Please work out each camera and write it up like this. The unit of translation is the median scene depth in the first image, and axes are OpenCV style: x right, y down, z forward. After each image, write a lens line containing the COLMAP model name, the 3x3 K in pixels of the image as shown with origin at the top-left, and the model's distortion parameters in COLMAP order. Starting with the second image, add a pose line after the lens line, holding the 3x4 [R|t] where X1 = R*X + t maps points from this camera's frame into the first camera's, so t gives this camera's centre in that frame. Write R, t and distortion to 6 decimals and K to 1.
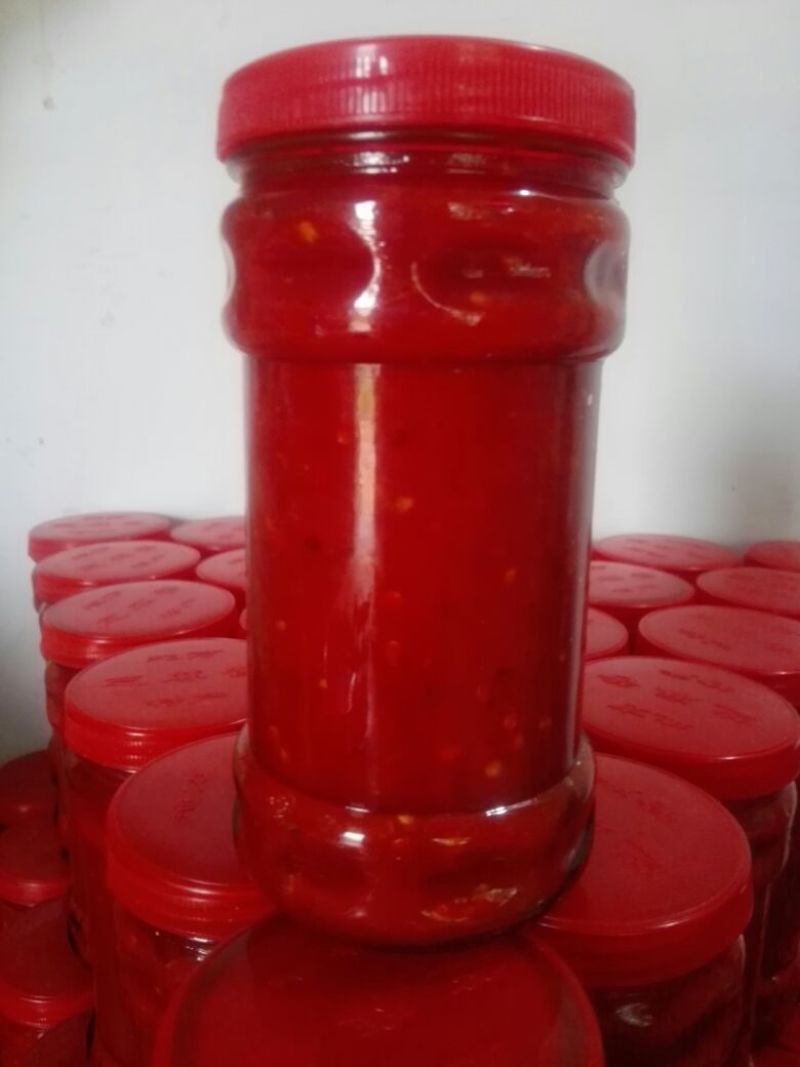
lens RADIAL K [[840.7, 0, 397.0], [0, 840.7, 532.0], [0, 0, 1]] dist [0.008849, -0.061188]
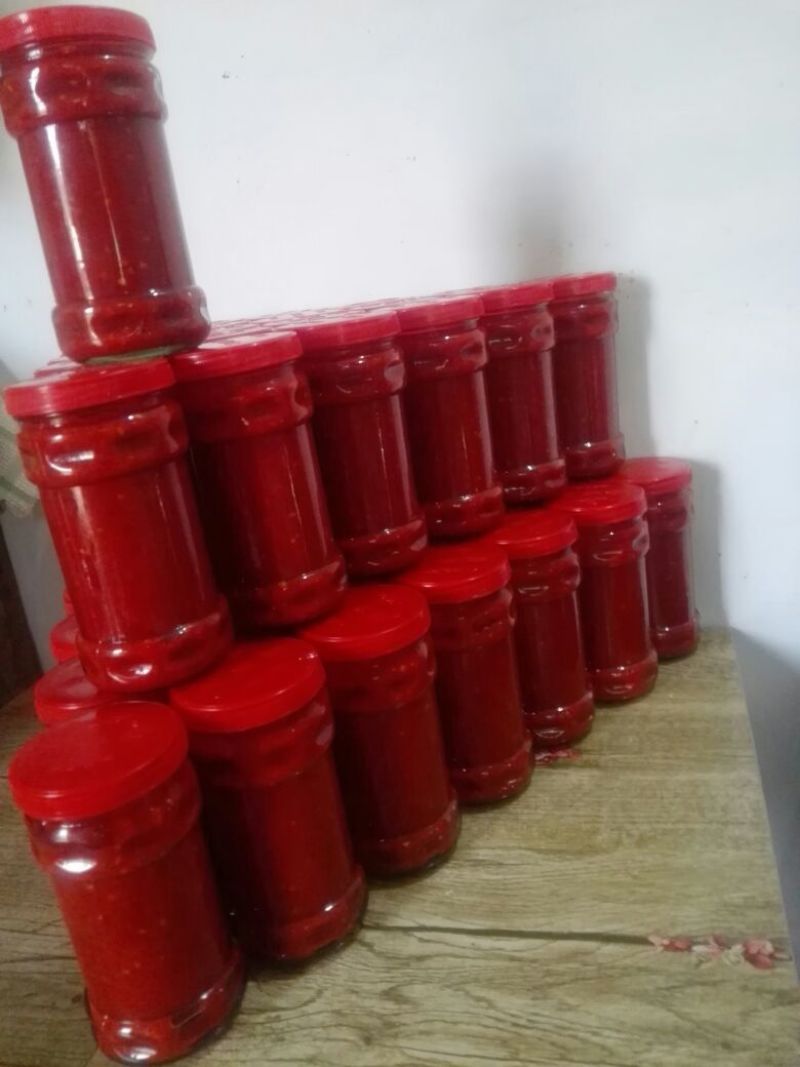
lens RADIAL K [[840.1, 0, 400.0], [0, 840.1, 533.5], [0, 0, 1]] dist [0.010938, -0.068906]
pose [[0.975479, -0.094455, -0.198795, 1.262630], [0.108847, 0.992077, 0.062736, 0.909343], [0.191294, -0.082836, 0.978031, -1.339852]]
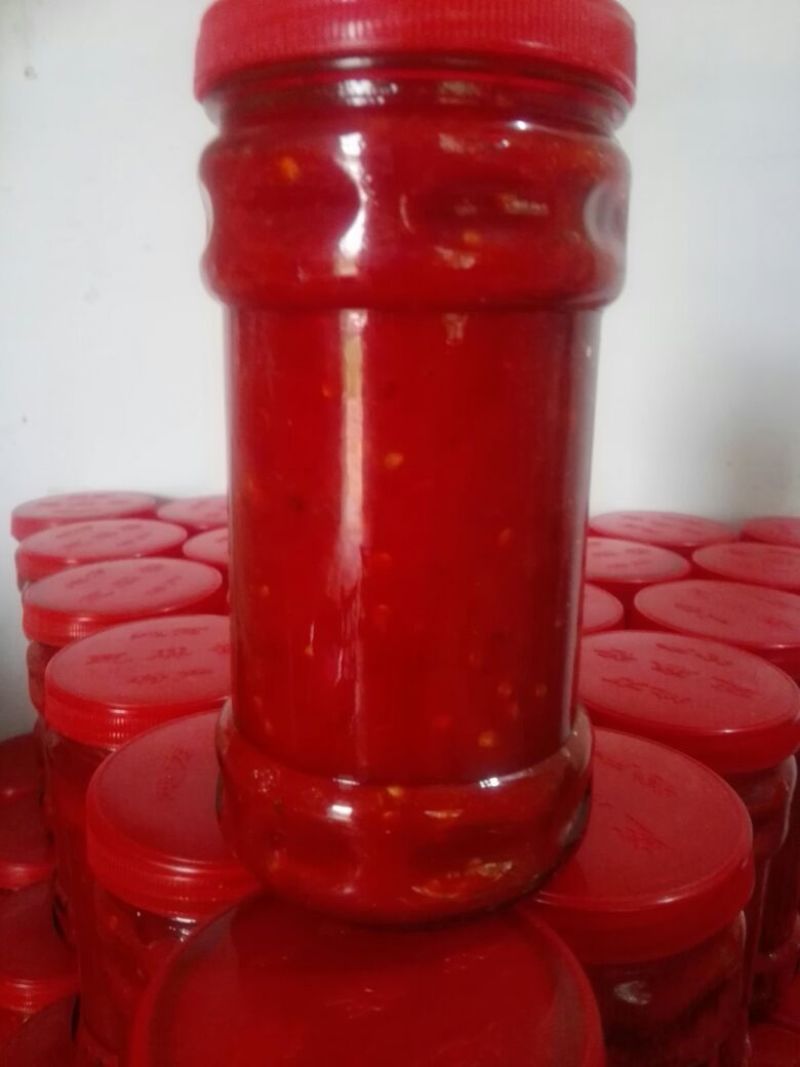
lens RADIAL K [[840.1, 0, 400.0], [0, 840.1, 533.5], [0, 0, 1]] dist [0.010938, -0.068906]
pose [[0.999912, -0.001940, 0.013128, 0.003015], [0.001718, 0.999856, 0.016879, 0.027801], [-0.013159, -0.016855, 0.999771, 0.043243]]
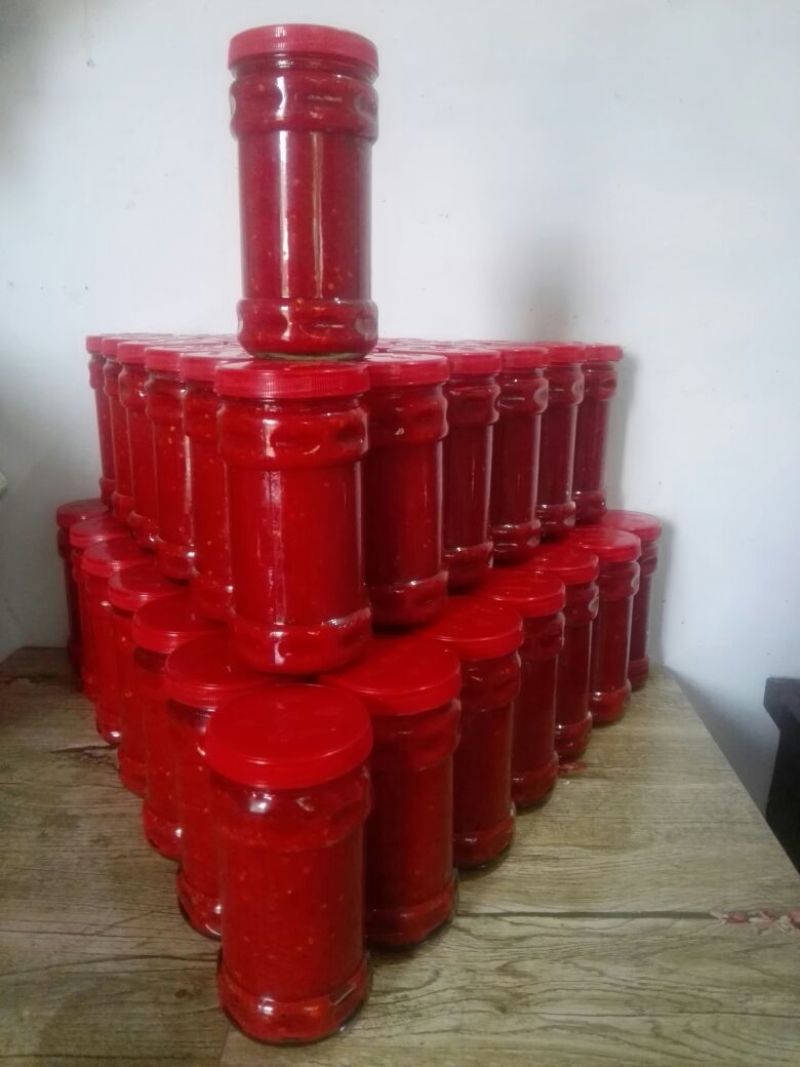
lens RADIAL K [[840.1, 0, 400.0], [0, 840.1, 533.5], [0, 0, 1]] dist [0.010938, -0.068906]
pose [[0.998535, -0.013366, 0.052424, 0.170787], [0.012560, 0.999798, 0.015686, 0.973050], [-0.052623, -0.015004, 0.998502, -1.662635]]
